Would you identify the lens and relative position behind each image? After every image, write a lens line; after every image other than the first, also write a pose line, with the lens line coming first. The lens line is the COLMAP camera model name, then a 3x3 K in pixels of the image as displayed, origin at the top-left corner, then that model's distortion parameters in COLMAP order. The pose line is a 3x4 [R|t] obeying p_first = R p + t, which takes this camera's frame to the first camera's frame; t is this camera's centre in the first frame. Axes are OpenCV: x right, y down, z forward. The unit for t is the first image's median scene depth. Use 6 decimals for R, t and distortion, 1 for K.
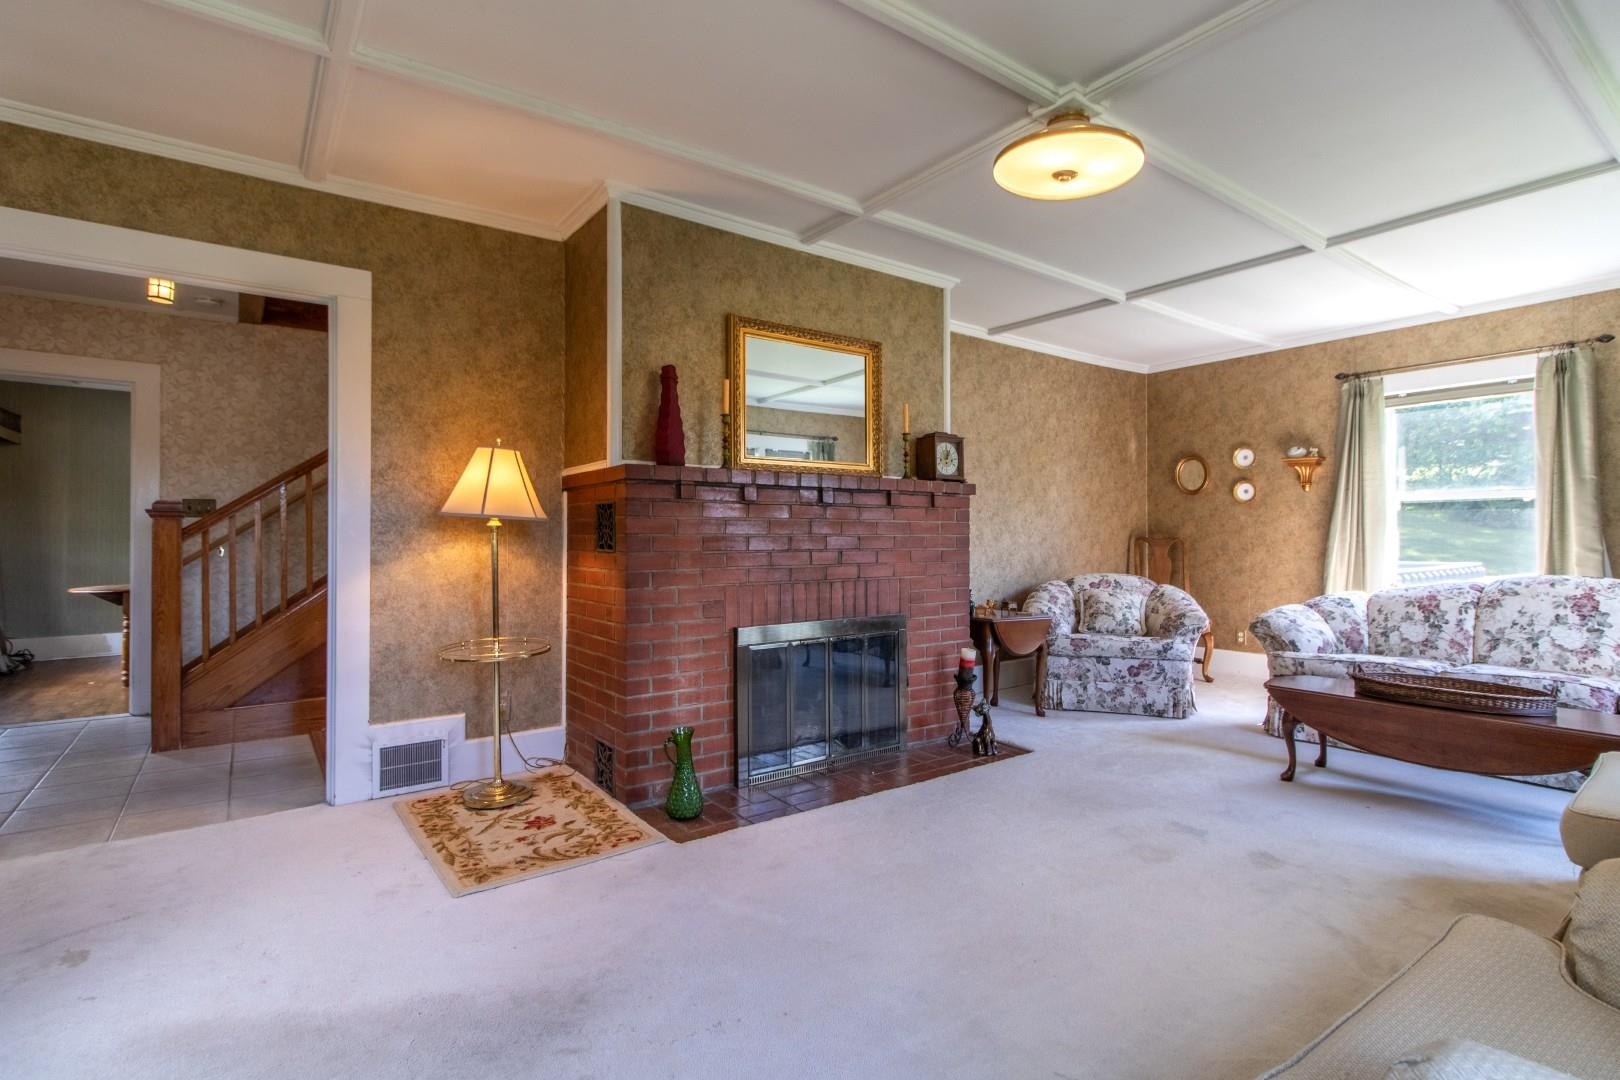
lens RADIAL K [[768.1, 0, 841.1], [0, 768.1, 527.2], [0, 0, 1]] dist [-0.000018, -0.000167]
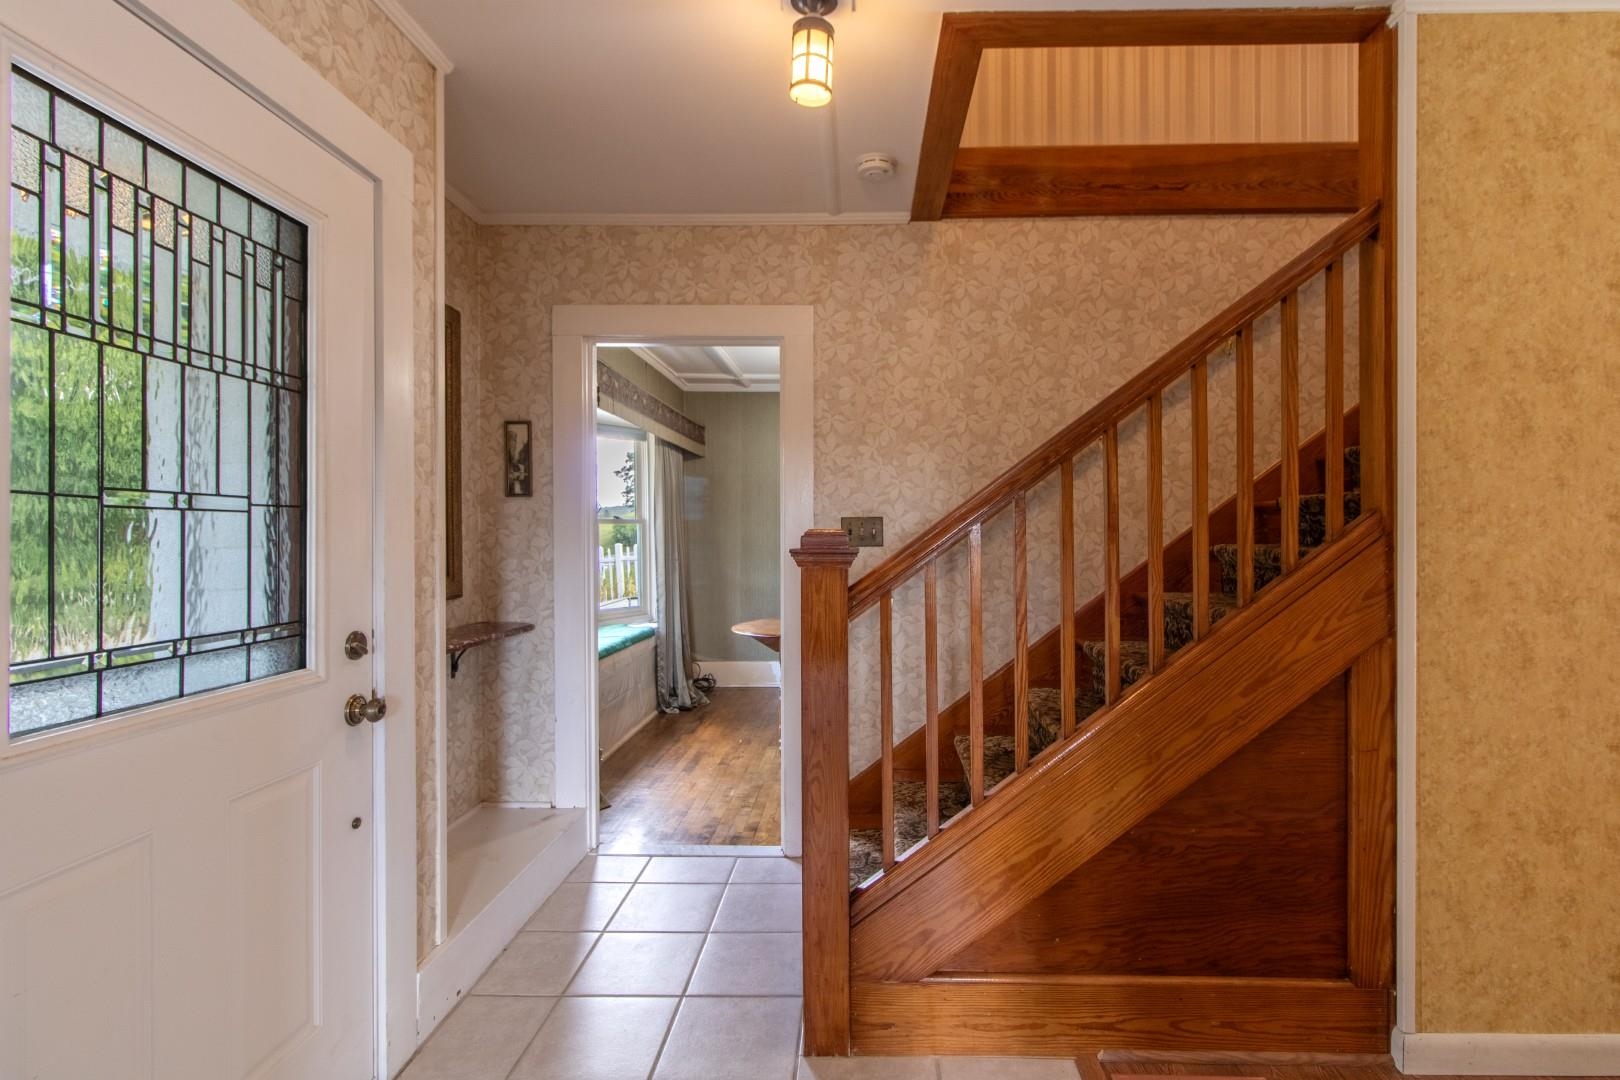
lens RADIAL K [[760.6, 0, 813.5], [0, 760.6, 508.0], [0, 0, 1]] dist [0.000826, 0.000279]
pose [[0.746916, -0.019448, -0.664634, -0.463024], [0.005504, 0.999719, -0.023068, -0.030413], [0.664896, 0.013572, 0.746813, 0.523118]]
